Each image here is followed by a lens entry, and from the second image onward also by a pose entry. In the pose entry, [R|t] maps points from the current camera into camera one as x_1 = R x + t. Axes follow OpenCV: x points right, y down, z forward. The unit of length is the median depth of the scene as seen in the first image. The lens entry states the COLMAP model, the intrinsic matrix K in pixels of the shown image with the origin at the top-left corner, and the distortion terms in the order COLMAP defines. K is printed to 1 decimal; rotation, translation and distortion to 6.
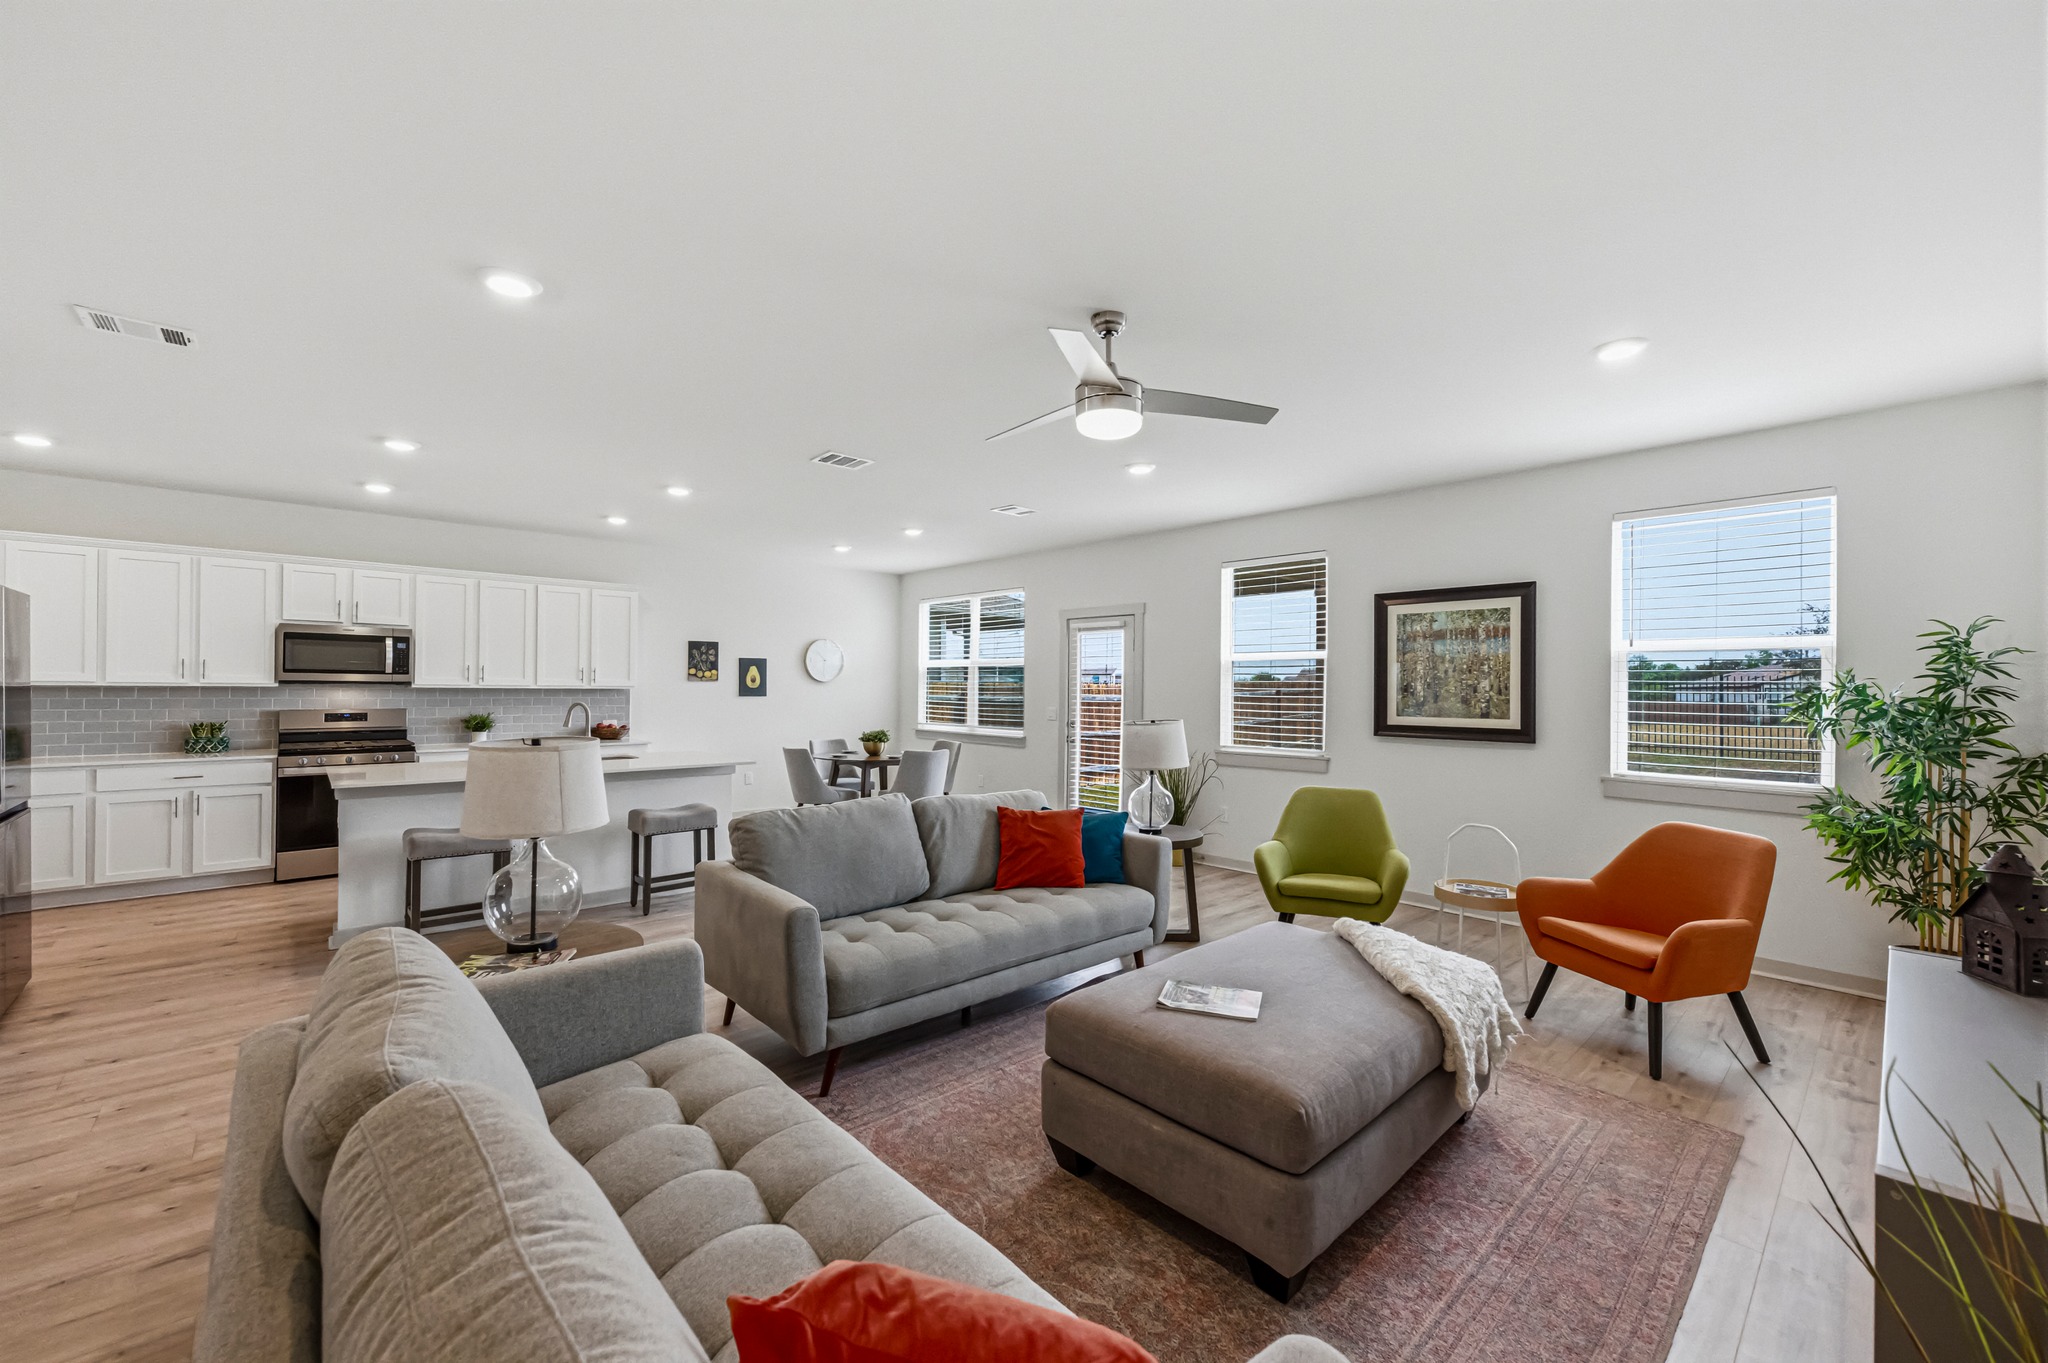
lens RADIAL K [[814.8, 0, 1031.7], [0, 814.8, 687.6], [0, 0, 1]] dist [-0.009844, 0.004334]
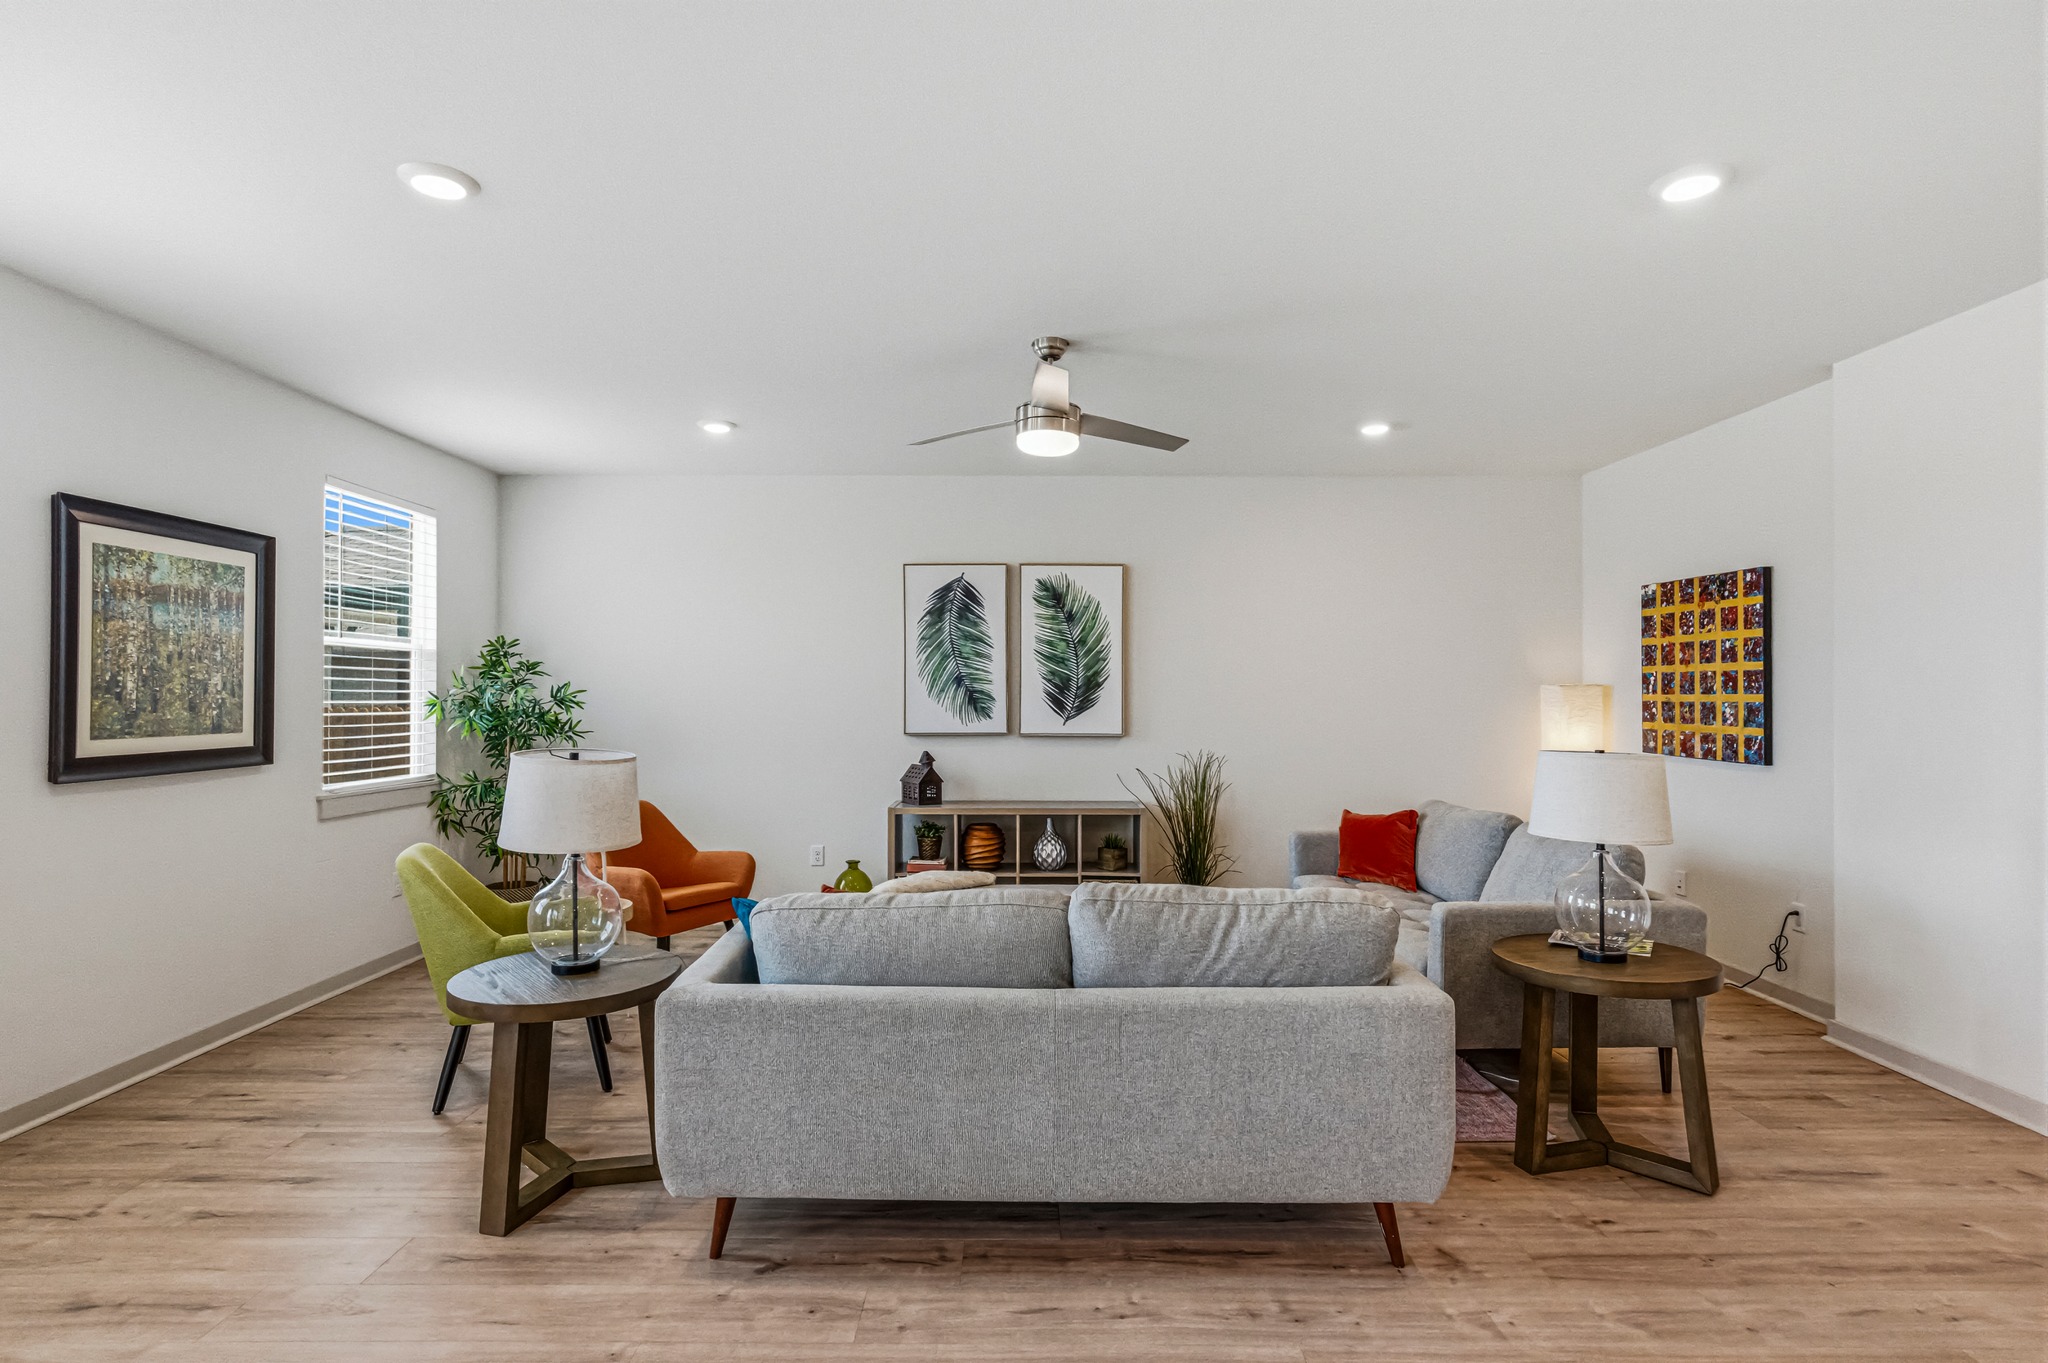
lens RADIAL K [[990.5, 0, 1024.8], [0, 990.5, 681.7], [0, 0, 1]] dist [-0.002236, 0.001071]
pose [[-0.734723, 0.000146, 0.678367, -0.364037], [-0.008382, 0.999922, -0.009293, -0.000831], [-0.678315, -0.012514, -0.734665, 0.940700]]
